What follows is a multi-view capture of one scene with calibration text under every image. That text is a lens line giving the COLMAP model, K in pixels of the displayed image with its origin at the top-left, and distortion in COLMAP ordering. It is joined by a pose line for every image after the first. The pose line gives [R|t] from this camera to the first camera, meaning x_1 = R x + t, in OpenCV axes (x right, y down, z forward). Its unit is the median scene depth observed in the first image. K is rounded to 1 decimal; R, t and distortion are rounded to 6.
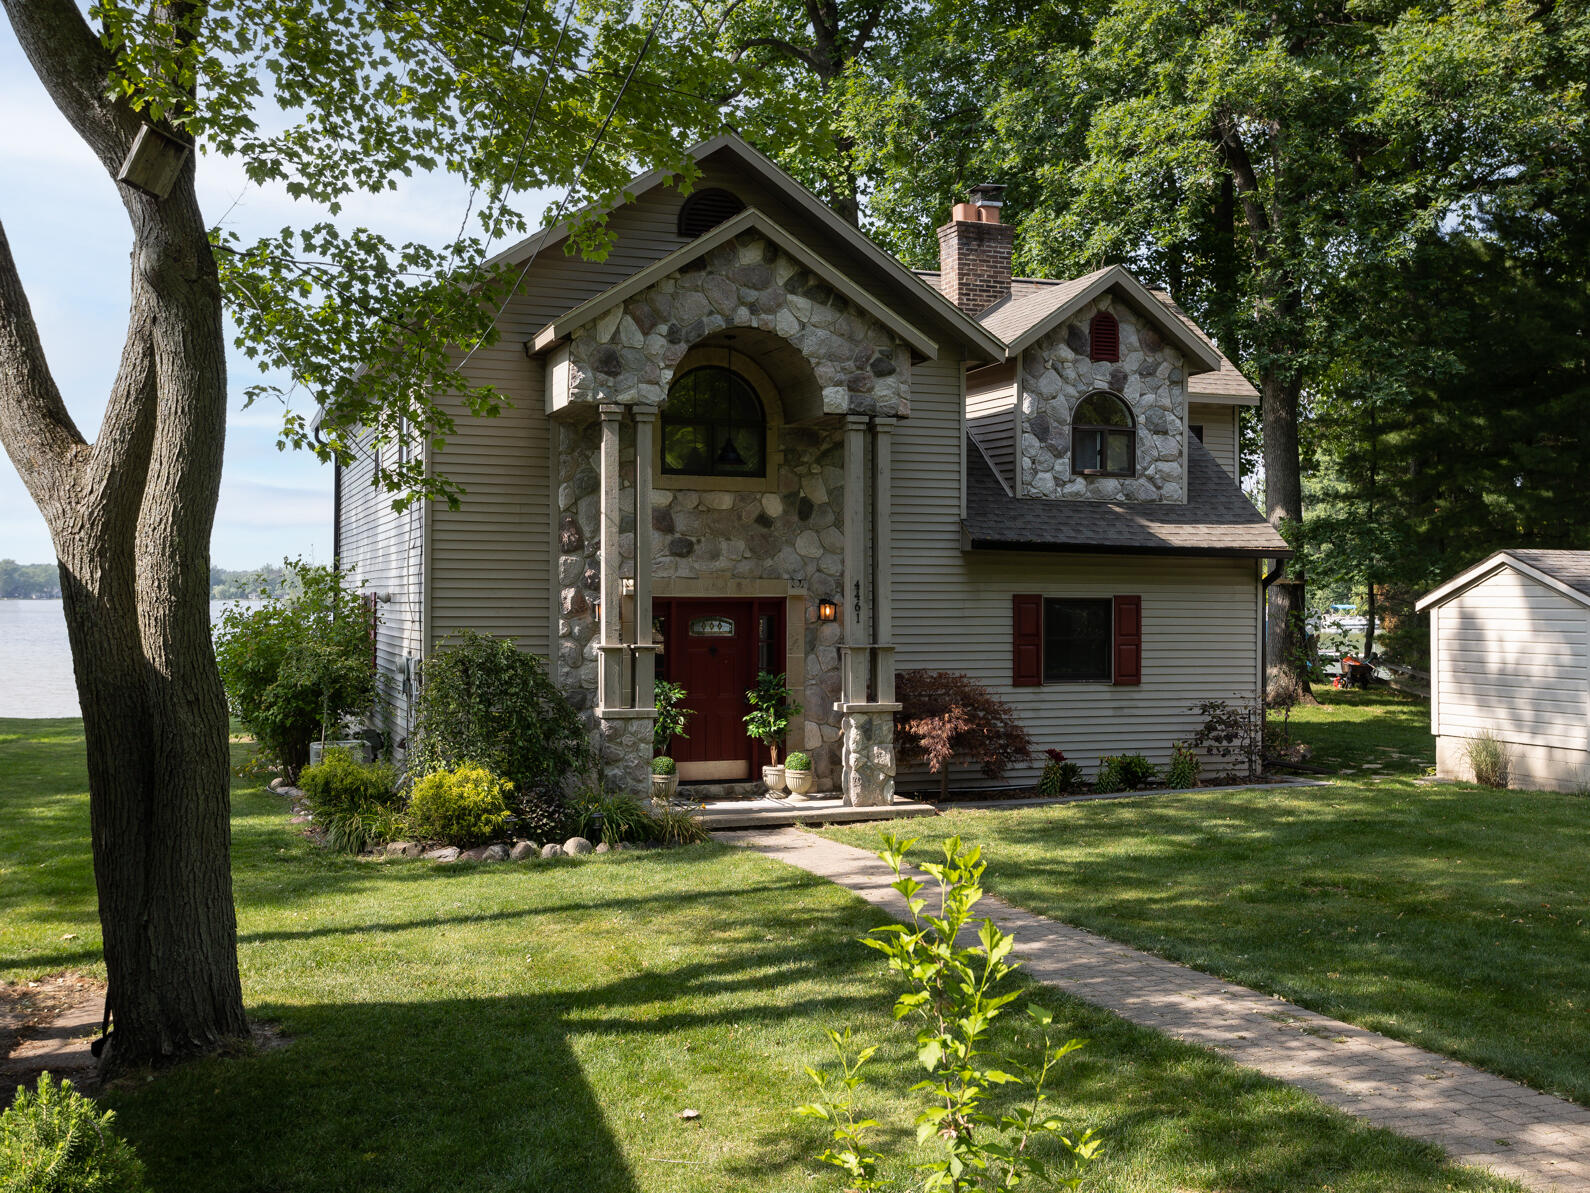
lens RADIAL K [[1595.2, 0, 800.0], [0, 1595.2, 591.9], [0, 0, 1]] dist [-0.009126, -0.001049]
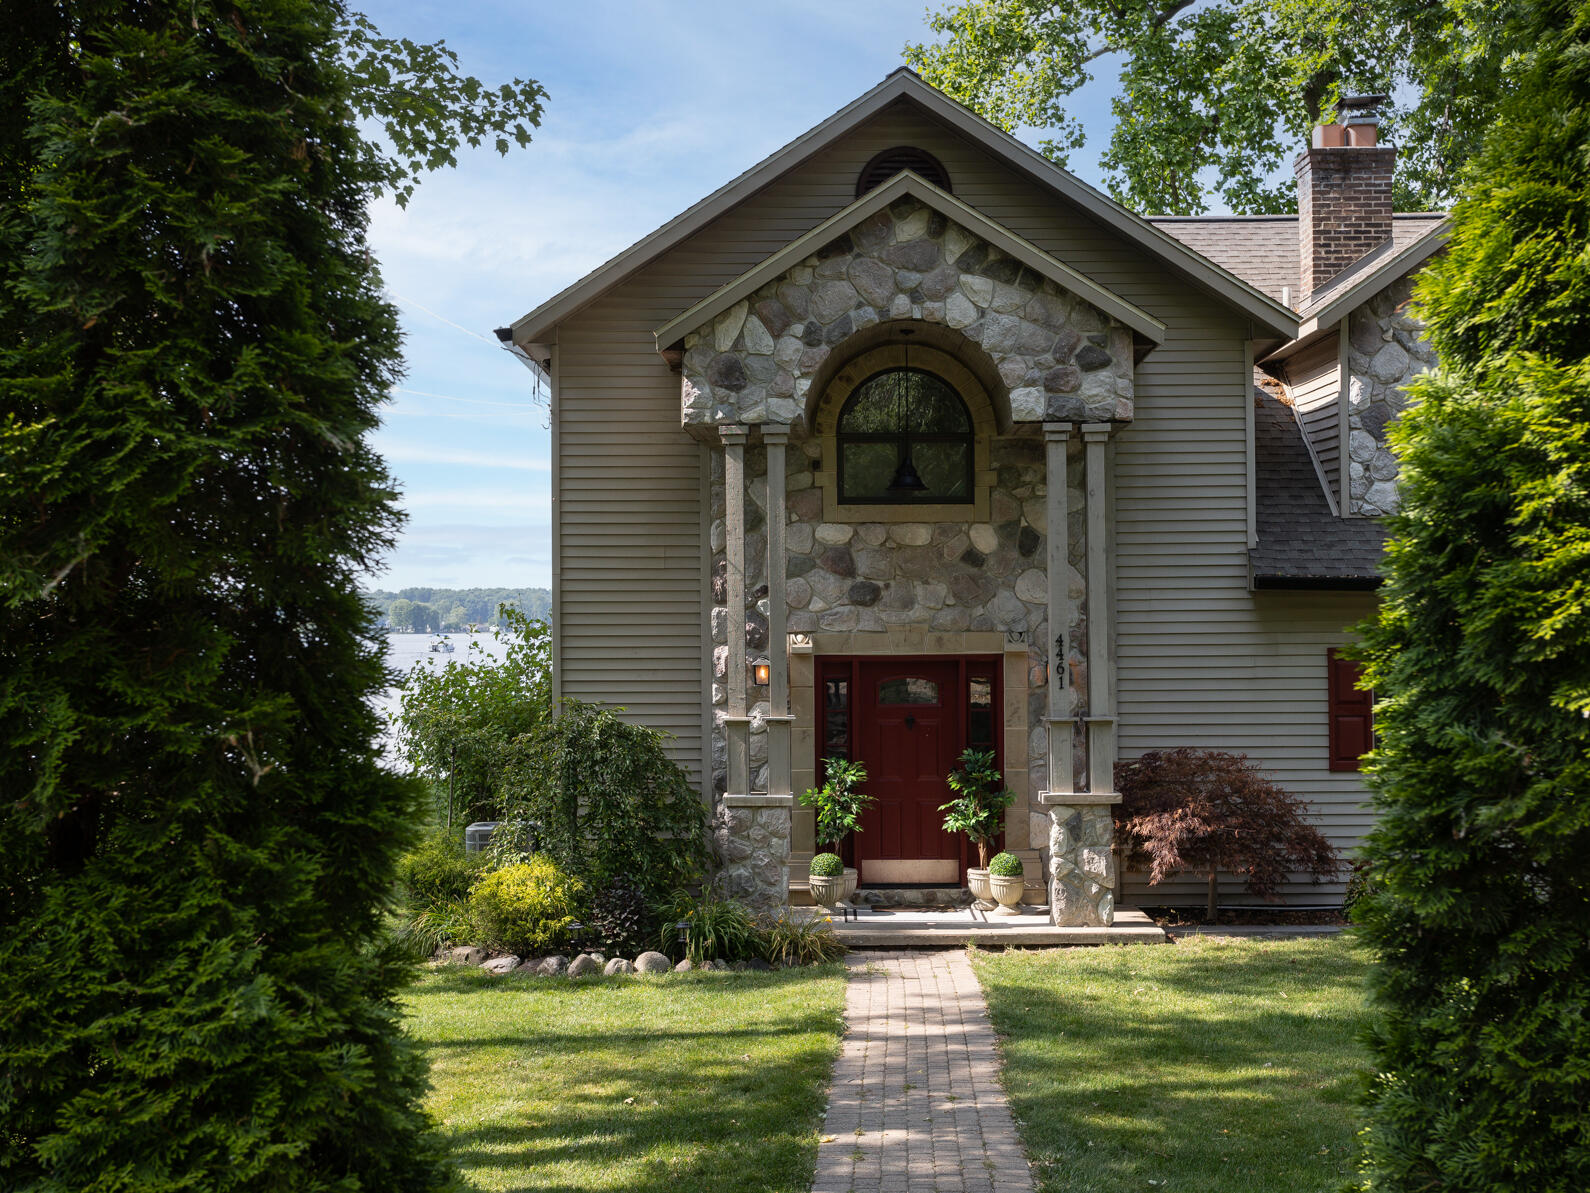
lens RADIAL K [[1959.4, 0, 788.0], [0, 1959.4, 597.3], [0, 0, 1]] dist [0.001164, 0.040450]
pose [[0.934822, -0.013975, -0.354843, 0.249582], [0.010024, 0.999866, -0.012971, -0.014195], [0.354976, 0.008569, 0.934836, 0.059978]]
